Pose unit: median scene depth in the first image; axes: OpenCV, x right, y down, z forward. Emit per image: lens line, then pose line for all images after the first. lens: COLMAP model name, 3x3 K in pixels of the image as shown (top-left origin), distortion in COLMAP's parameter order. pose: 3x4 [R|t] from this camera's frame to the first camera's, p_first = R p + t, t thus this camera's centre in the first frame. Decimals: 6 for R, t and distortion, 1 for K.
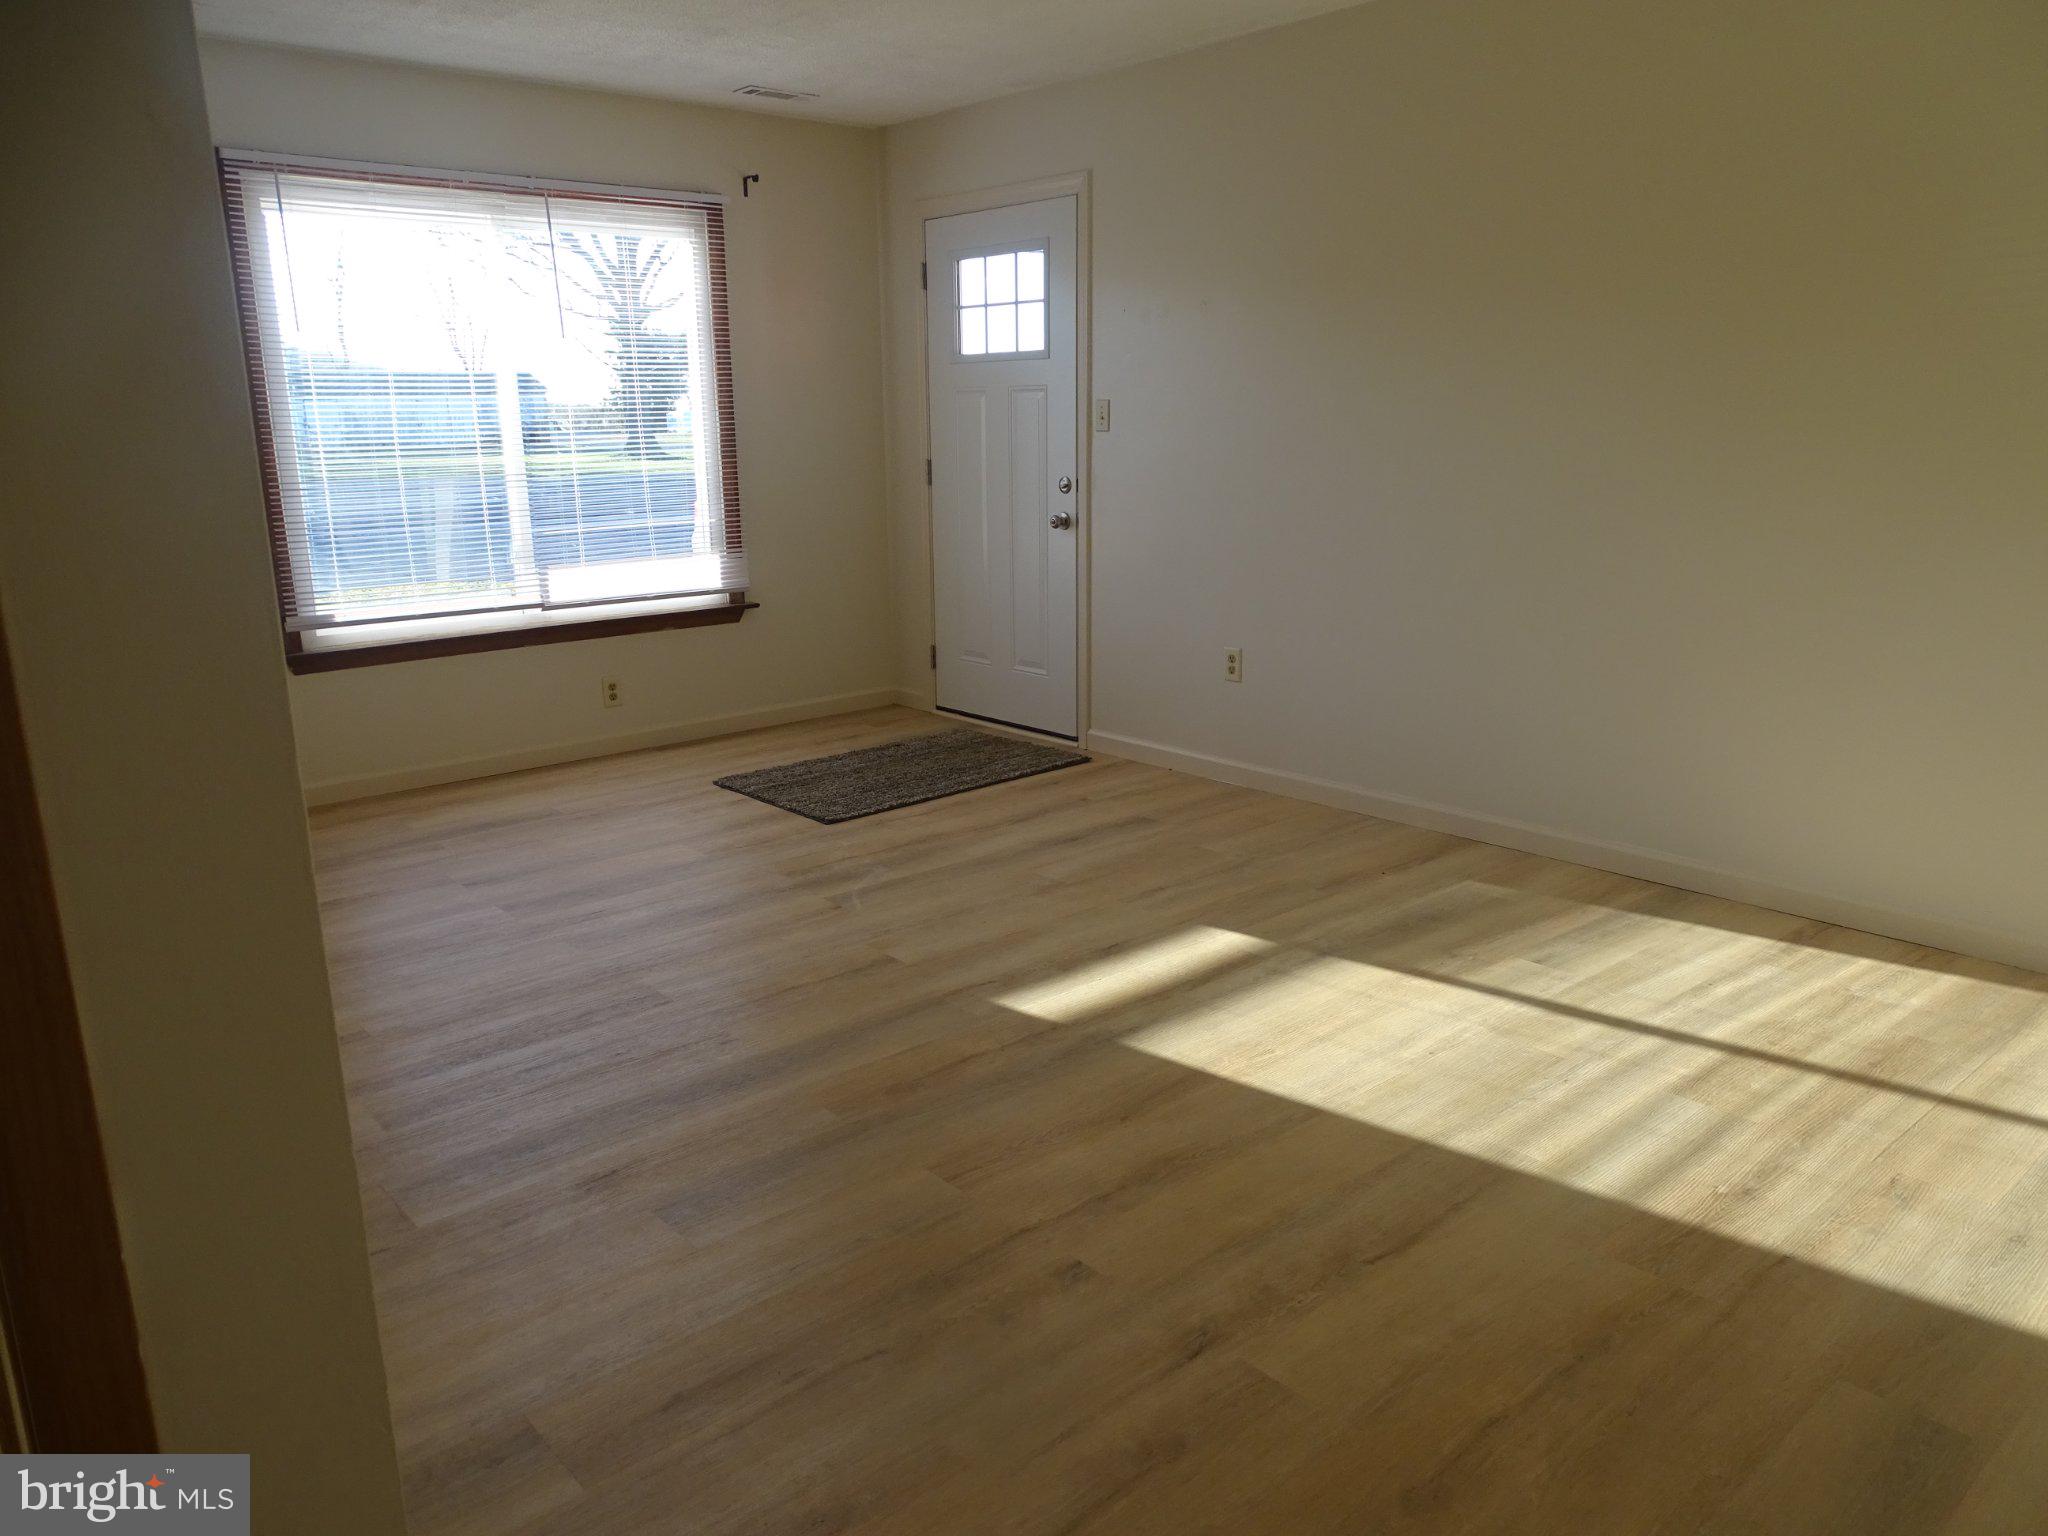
lens RADIAL K [[1444.7, 0, 1024.0], [0, 1444.7, 768.0], [0, 0, 1]] dist [-0.002167, 0.000952]
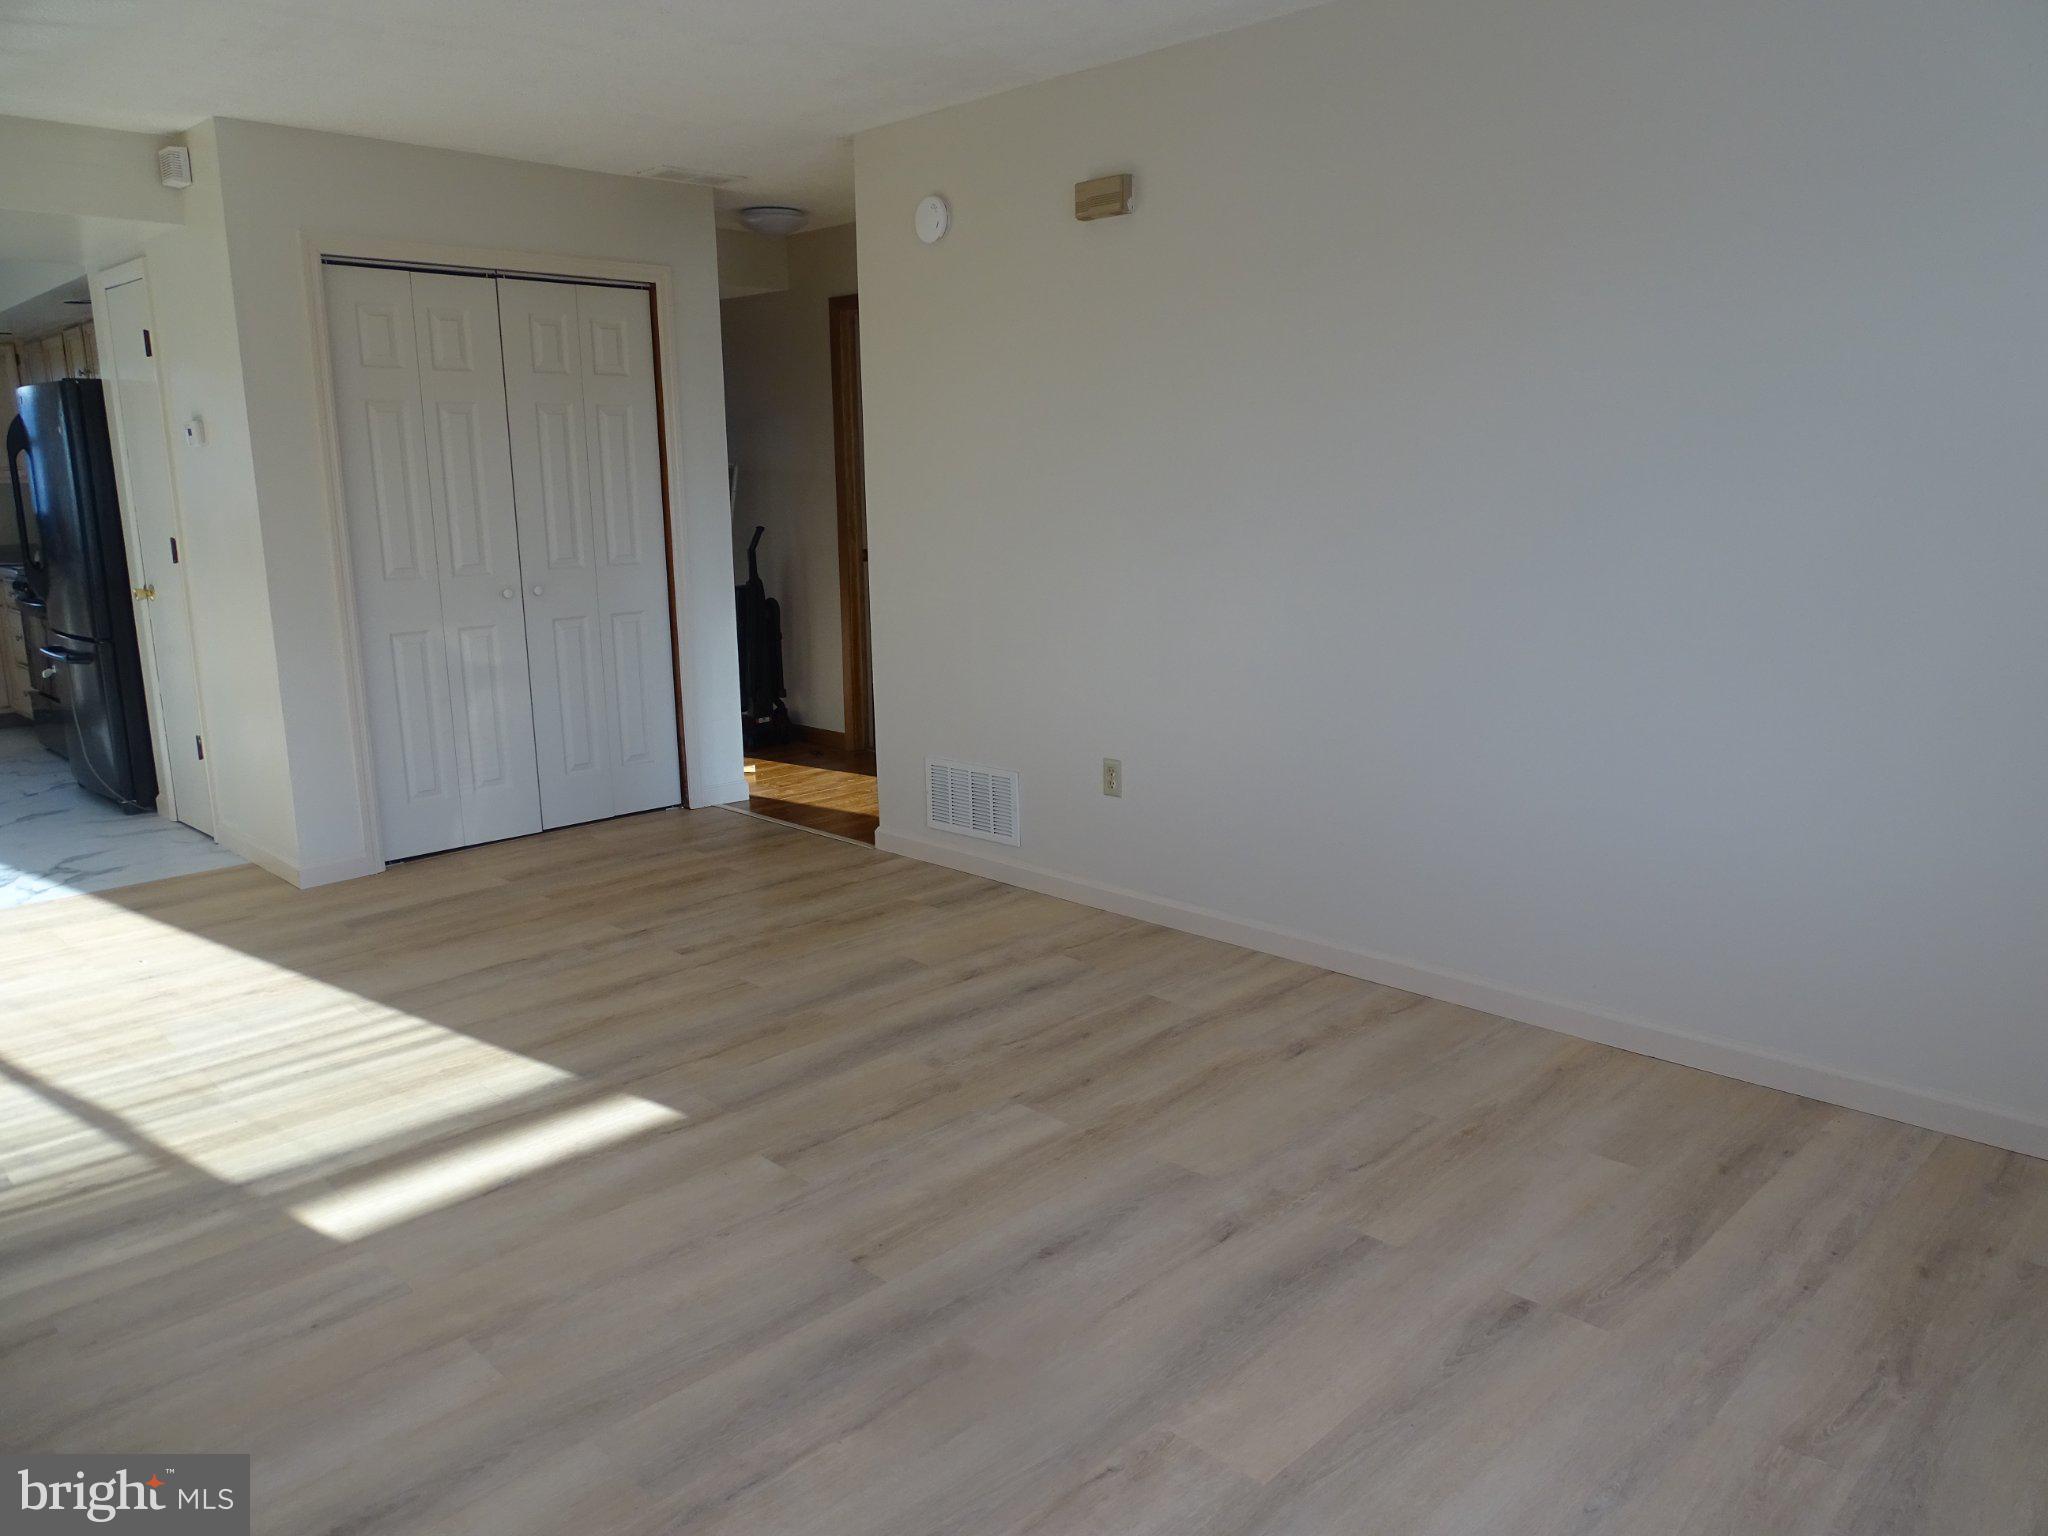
lens RADIAL K [[1444.7, 0, 1024.0], [0, 1444.7, 768.0], [0, 0, 1]] dist [-0.002167, 0.000952]
pose [[-0.997186, 0.049917, -0.055931, -0.230043], [0.021240, 0.903629, 0.427789, -0.490881], [0.071895, 0.425397, -0.902147, 1.936422]]
